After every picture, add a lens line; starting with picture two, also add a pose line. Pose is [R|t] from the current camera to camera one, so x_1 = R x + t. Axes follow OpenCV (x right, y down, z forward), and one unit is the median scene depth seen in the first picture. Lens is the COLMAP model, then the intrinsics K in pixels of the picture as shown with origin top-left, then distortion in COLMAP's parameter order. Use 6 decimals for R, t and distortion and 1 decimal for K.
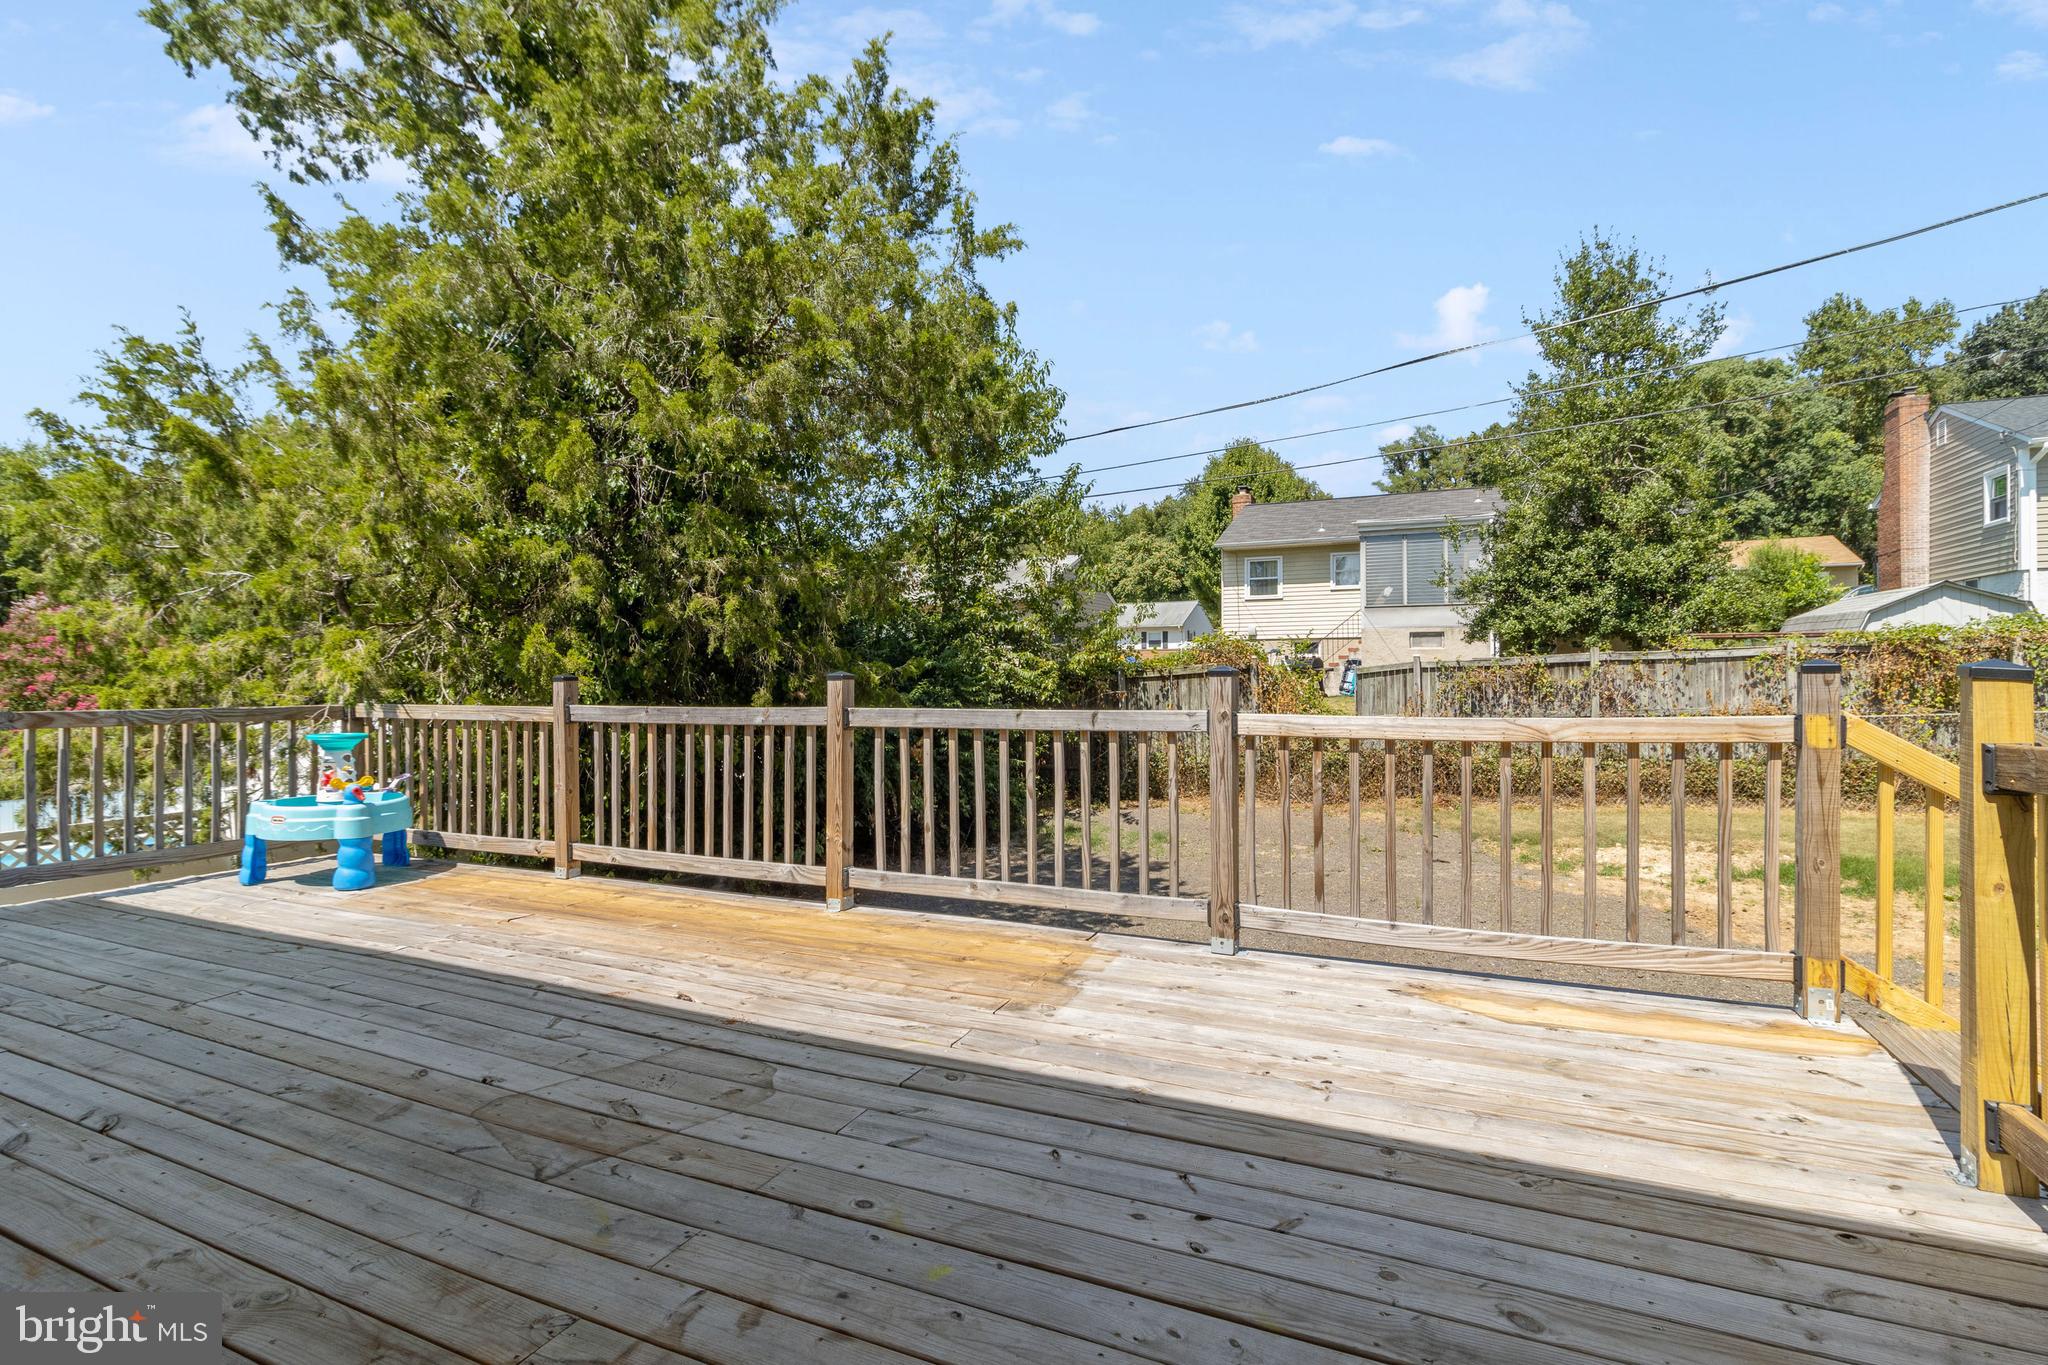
lens RADIAL K [[960.3, 0, 1025.1], [0, 960.3, 729.9], [0, 0, 1]] dist [-0.001816, 0.000194]
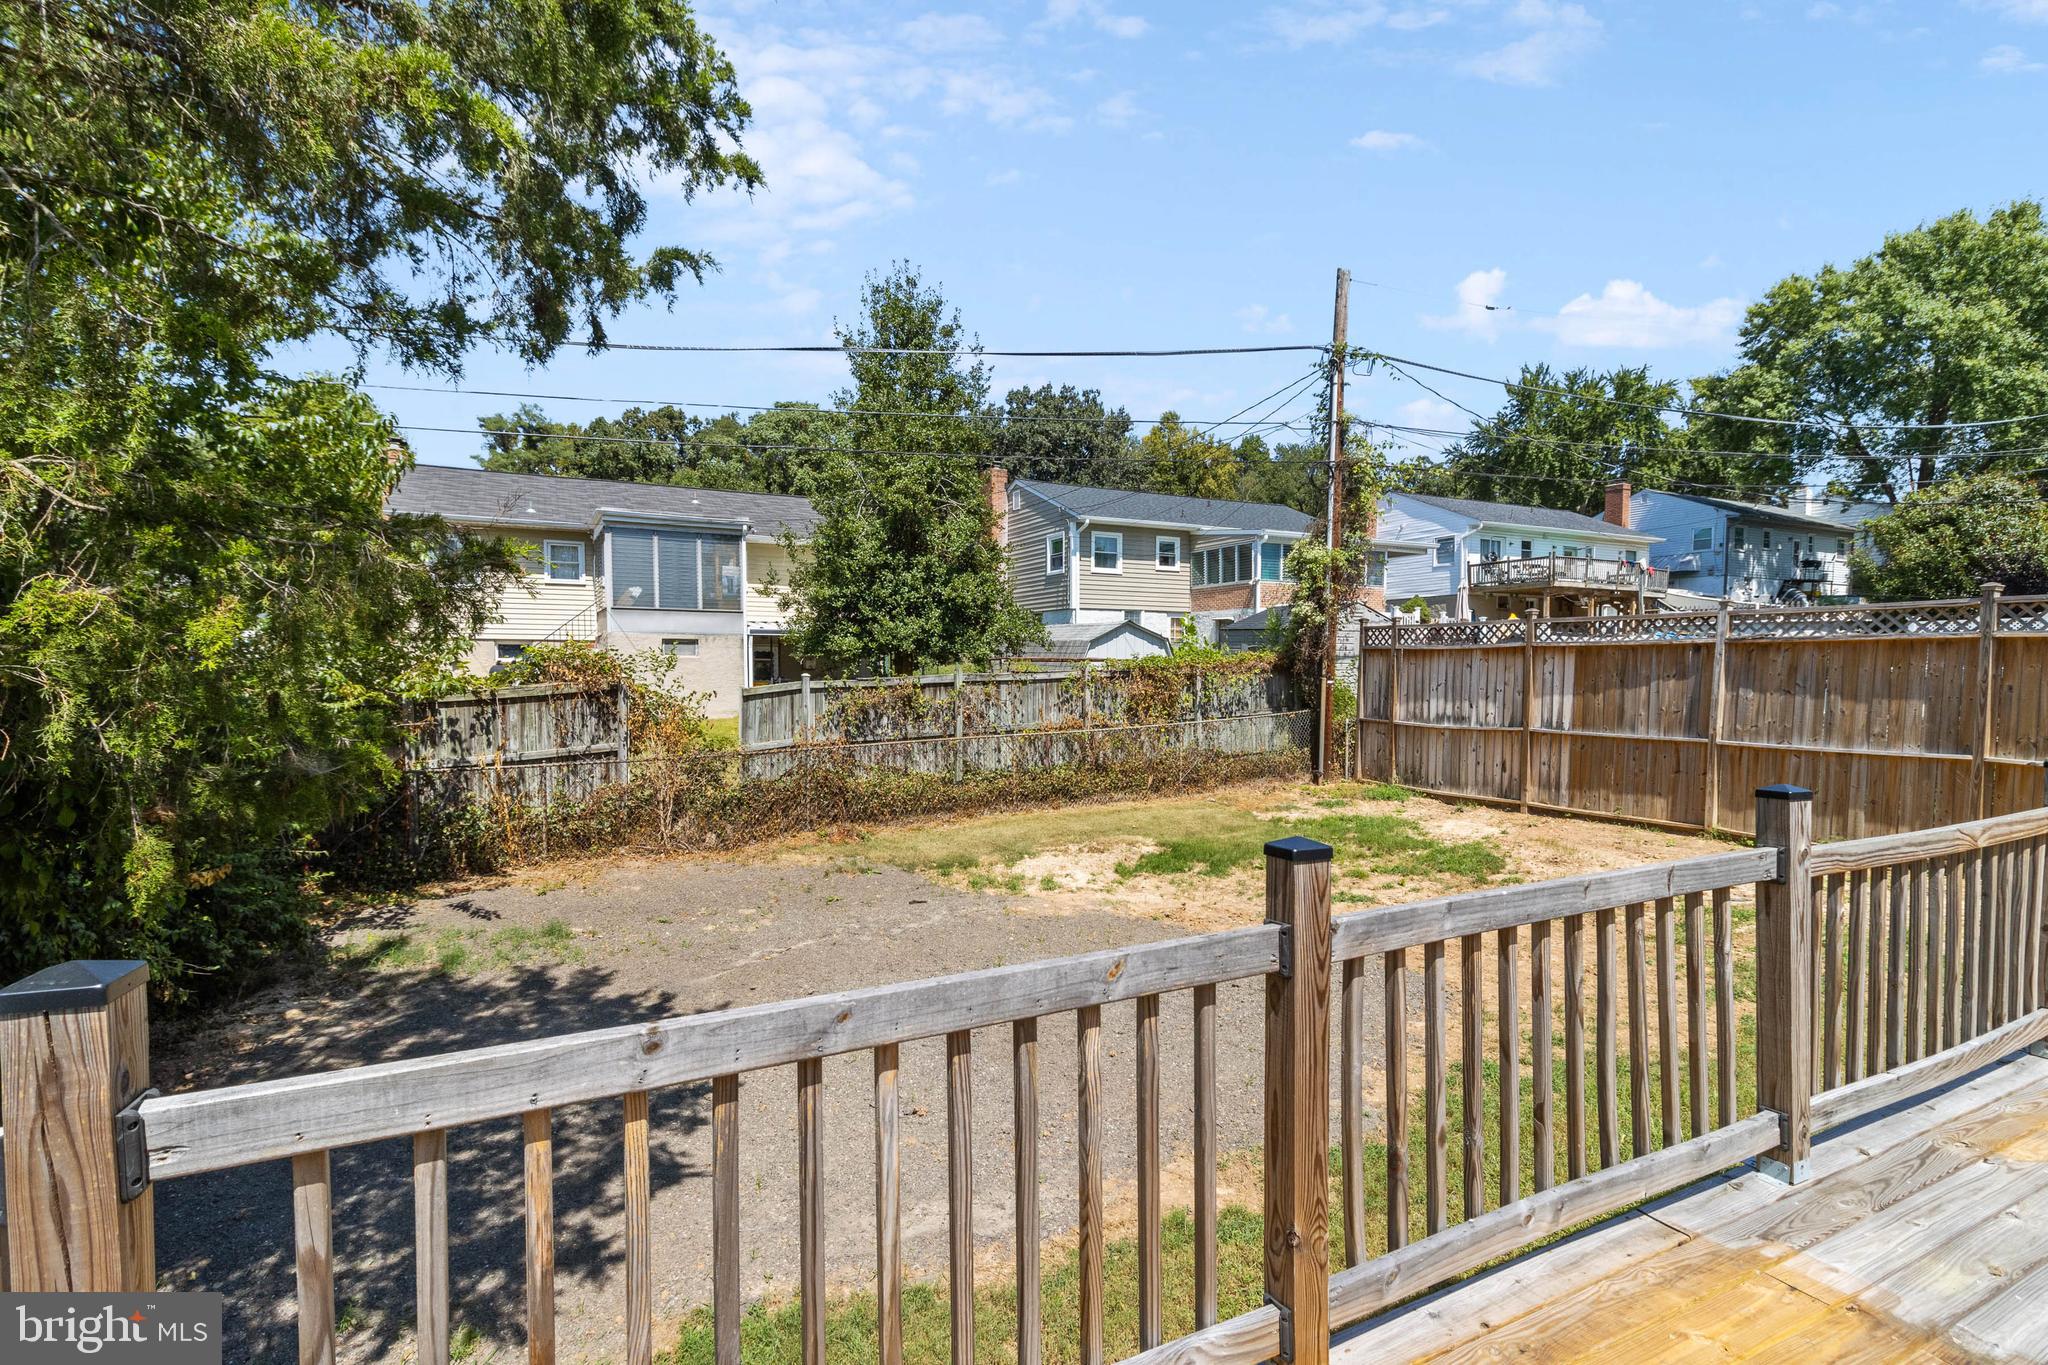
lens RADIAL K [[985.4, 0, 1013.1], [0, 985.4, 707.3], [0, 0, 1]] dist [0.001127, 0.000435]
pose [[0.623653, -0.023632, 0.781344, -0.416618], [0.038501, 0.999258, -0.000507, -0.082416], [-0.780753, 0.030398, 0.624100, 0.564054]]
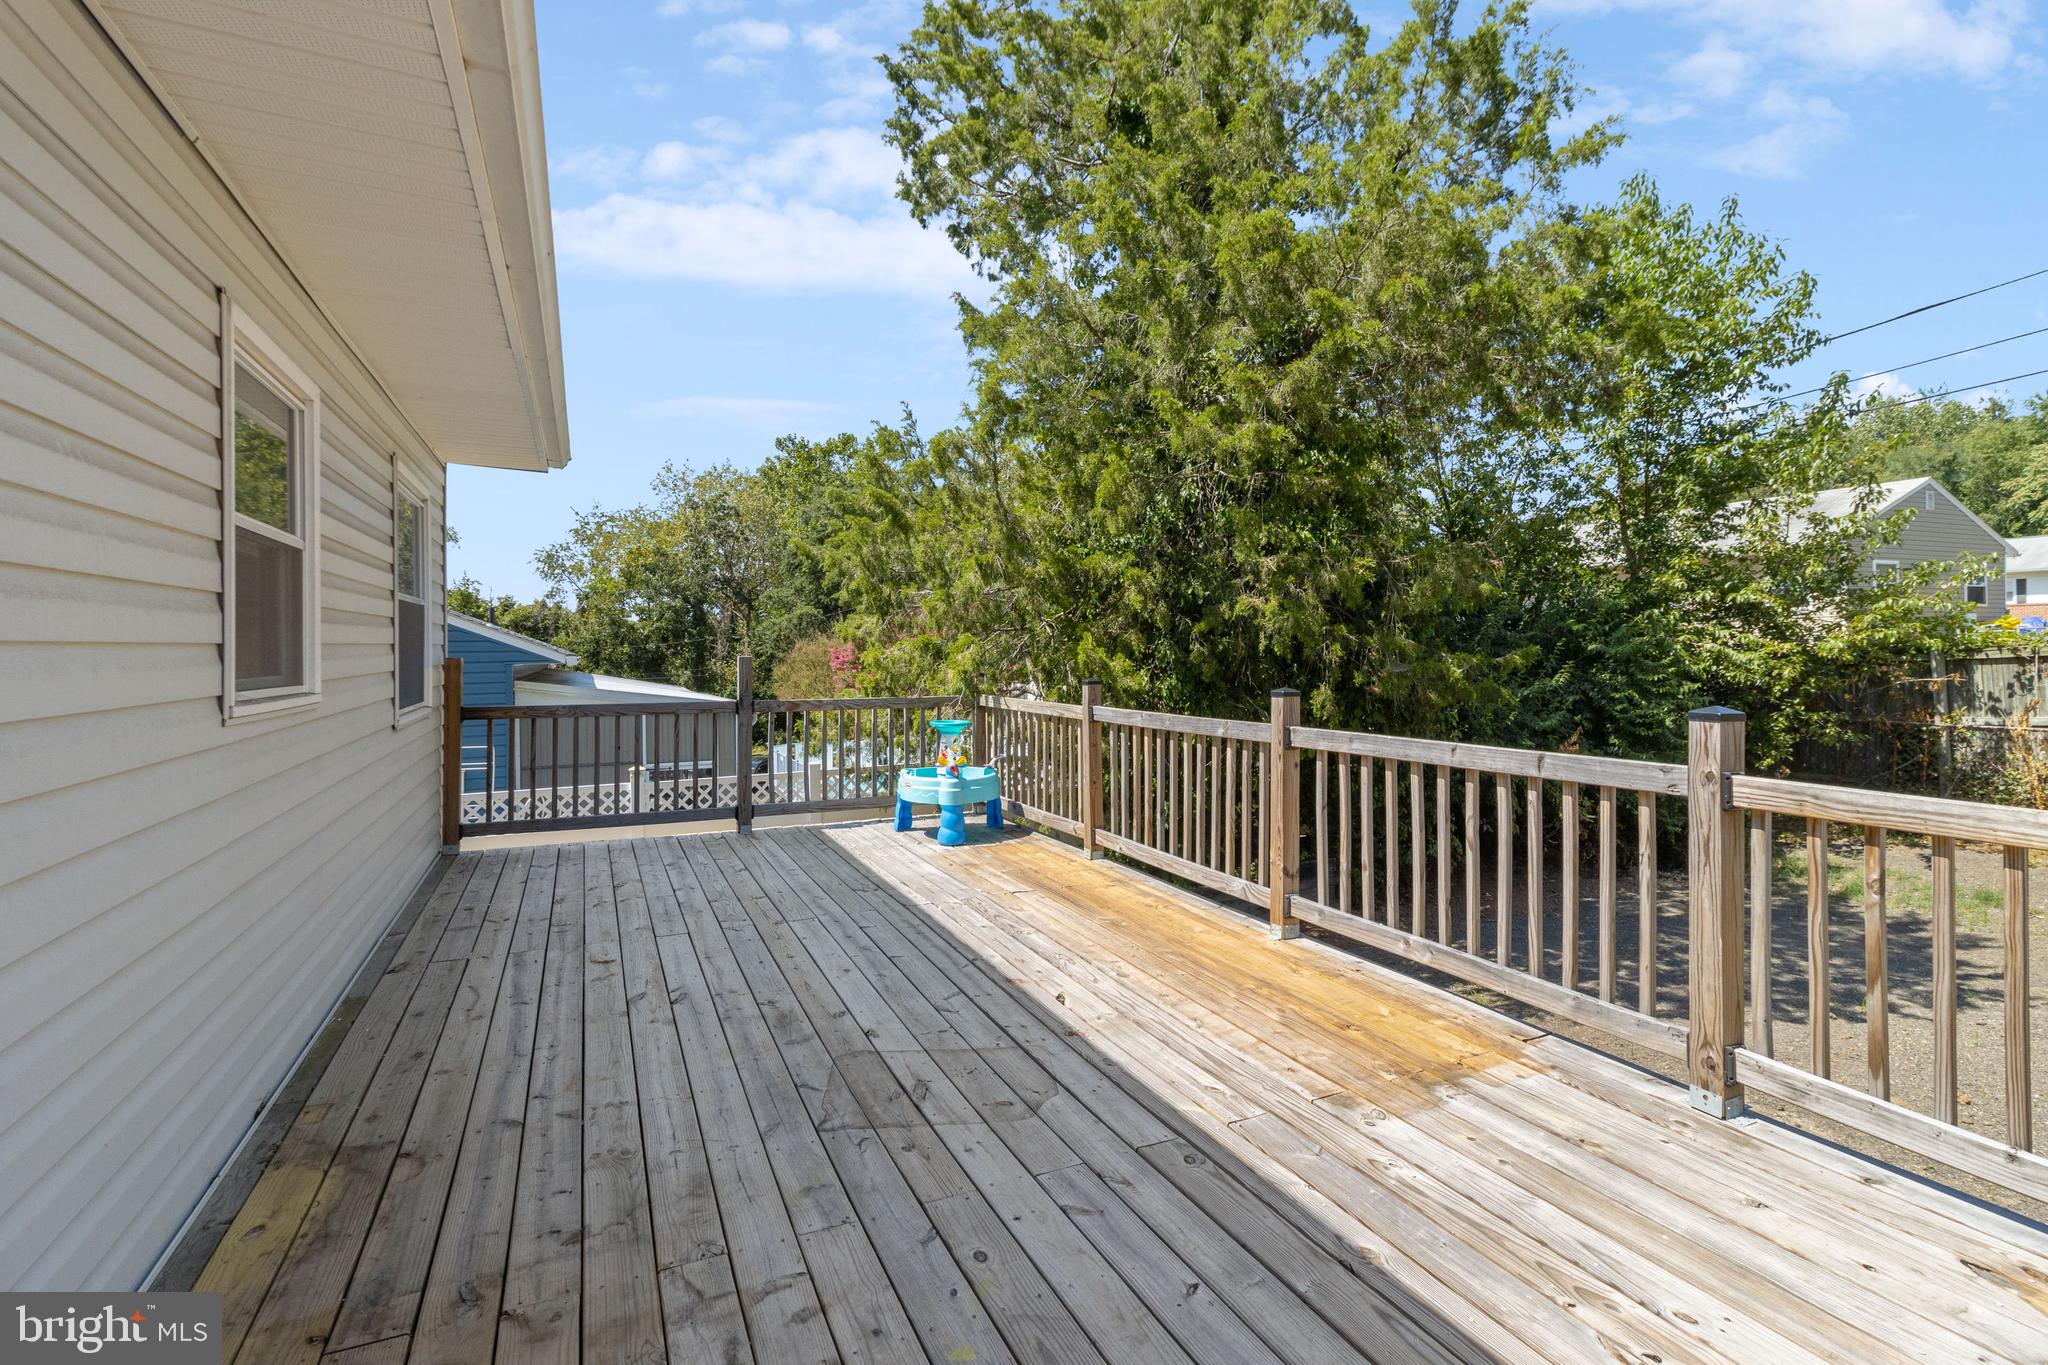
lens RADIAL K [[973.9, 0, 1026.8], [0, 973.9, 680.9], [0, 0, 1]] dist [-0.000275, -0.000008]
pose [[0.751485, 0.021308, -0.659406, 0.169324], [-0.031431, 0.999500, -0.003523, -0.037907], [0.659001, 0.023373, 0.751778, 0.071225]]
